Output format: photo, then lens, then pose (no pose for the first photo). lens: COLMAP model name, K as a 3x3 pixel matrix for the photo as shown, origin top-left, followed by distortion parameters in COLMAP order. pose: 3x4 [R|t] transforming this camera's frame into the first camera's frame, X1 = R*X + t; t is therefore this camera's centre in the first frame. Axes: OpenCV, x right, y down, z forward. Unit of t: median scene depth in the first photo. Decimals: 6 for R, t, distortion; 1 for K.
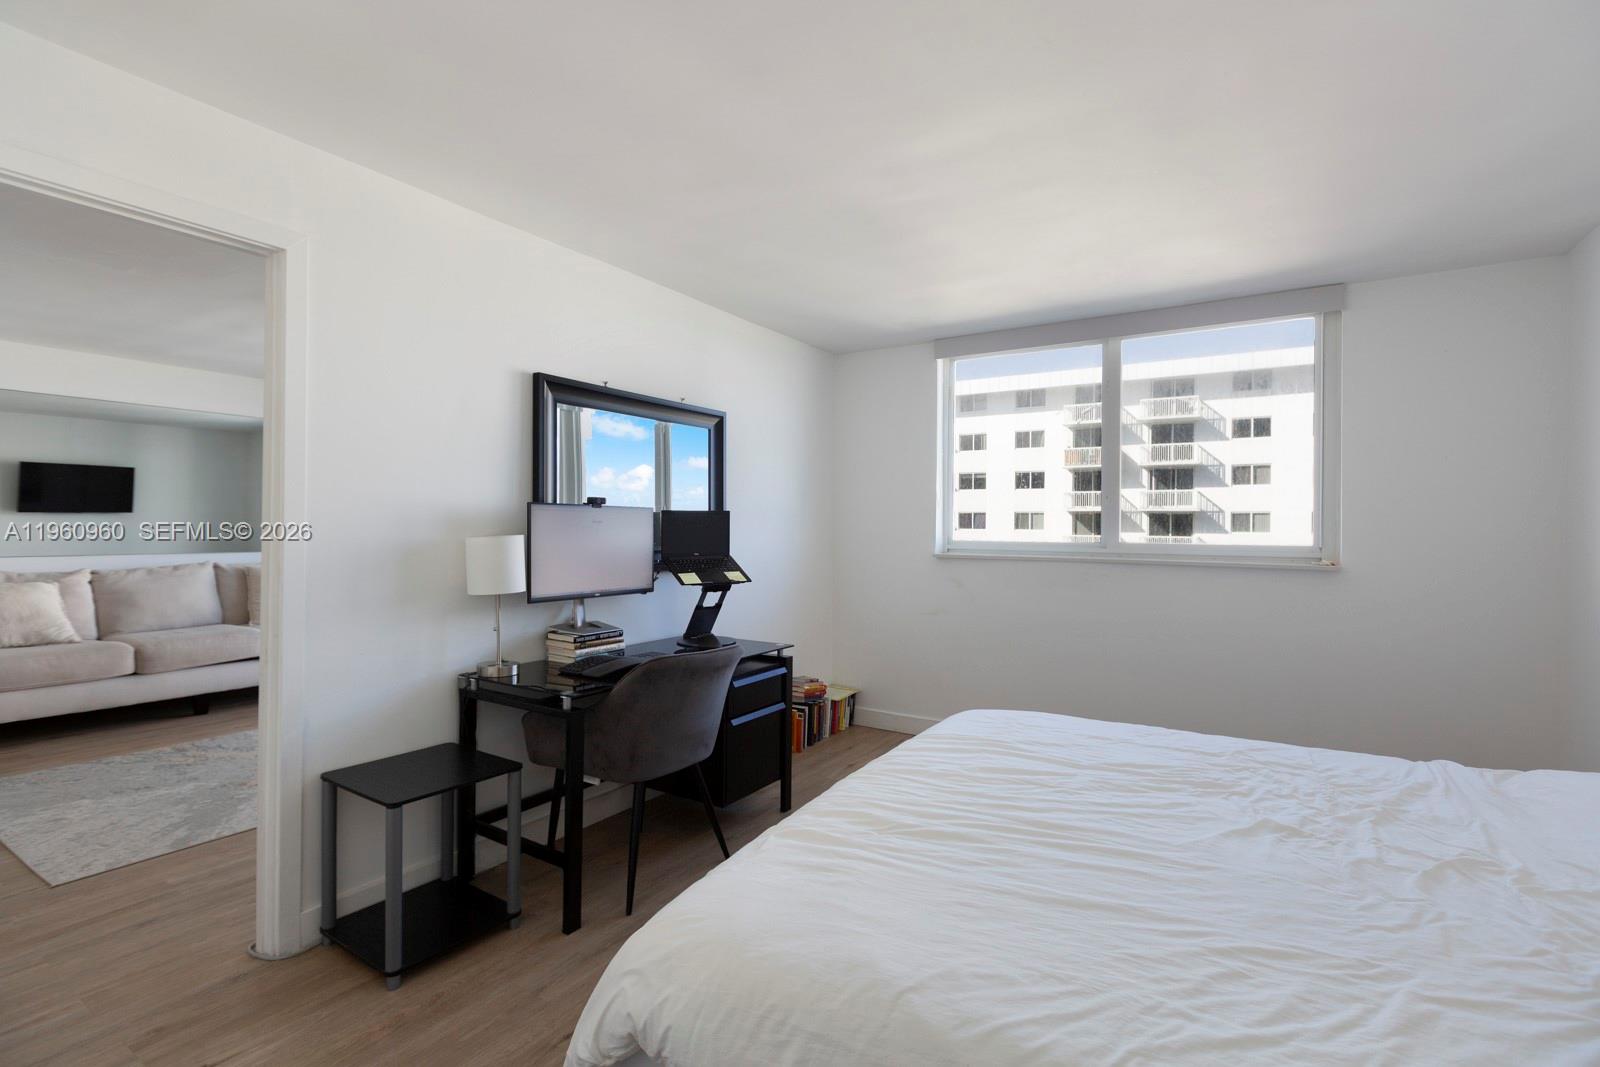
lens RADIAL K [[740.8, 0, 772.9], [0, 740.8, 522.1], [0, 0, 1]] dist [0.000498, -0.003226]
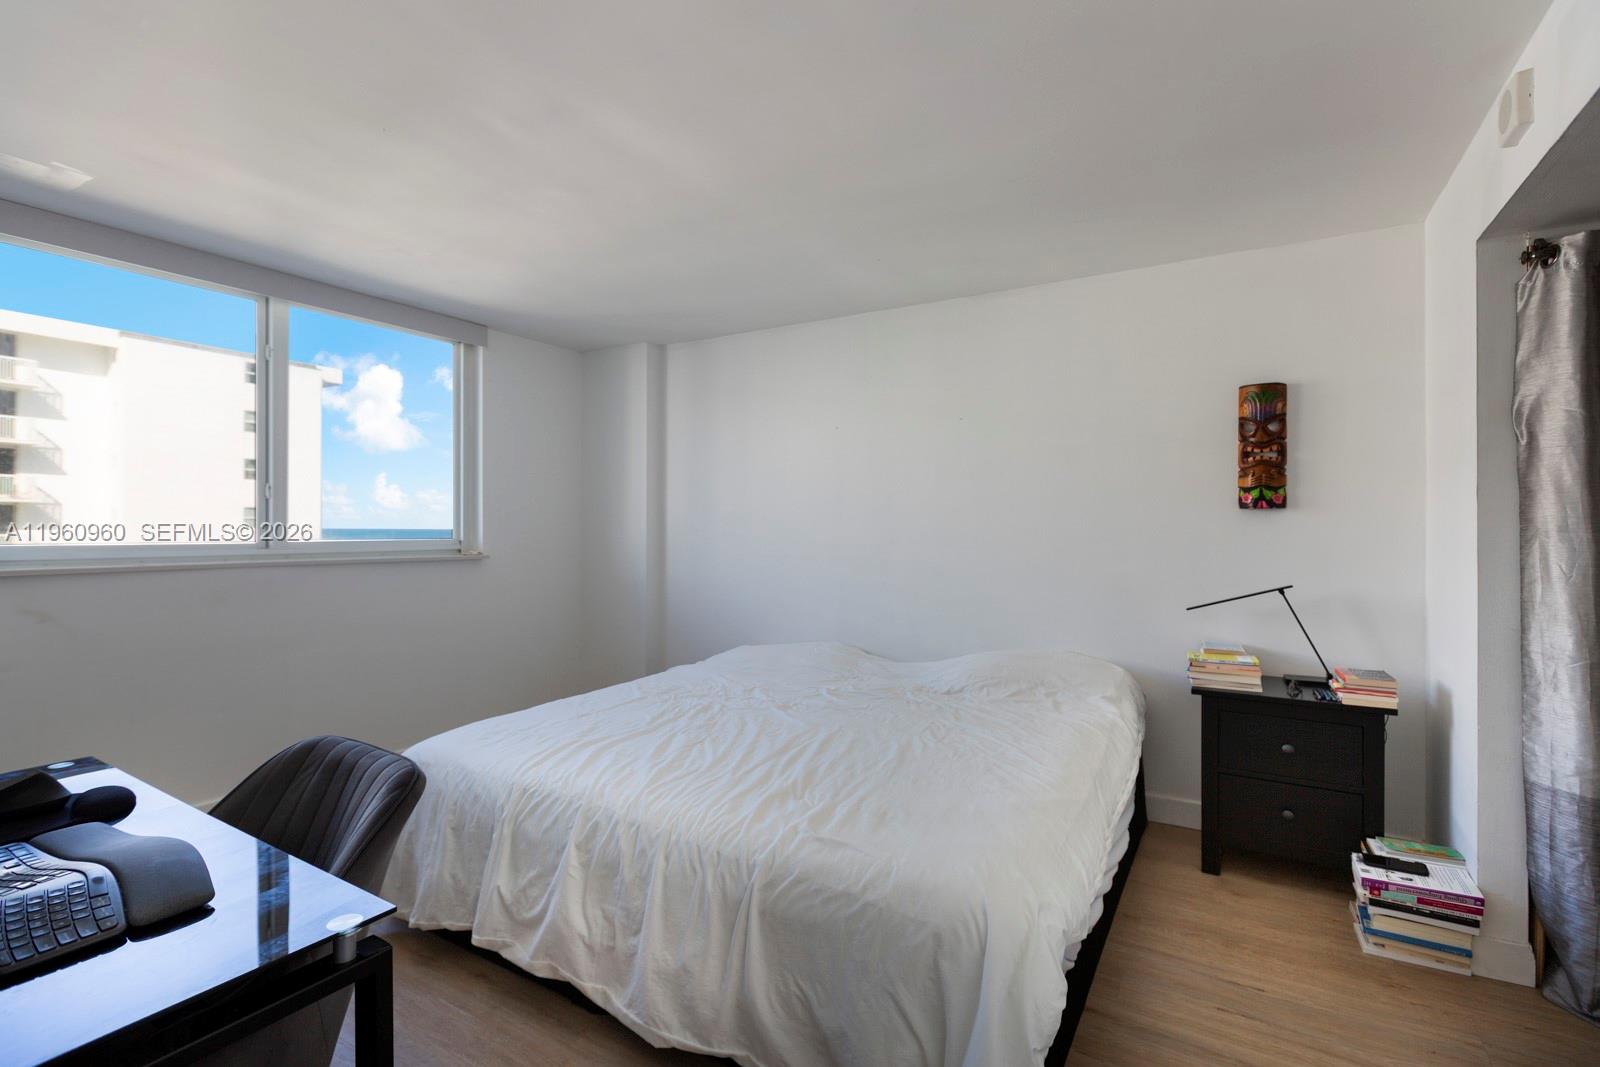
lens RADIAL K [[740.8, 0, 801.9], [0, 740.8, 527.4], [0, 0, 1]] dist [0.000498, -0.003226]
pose [[-0.031106, -0.007794, 0.999486, -0.738419], [-0.009161, 0.999930, 0.007512, -0.002014], [-0.999474, -0.008923, -0.031175, 0.776430]]
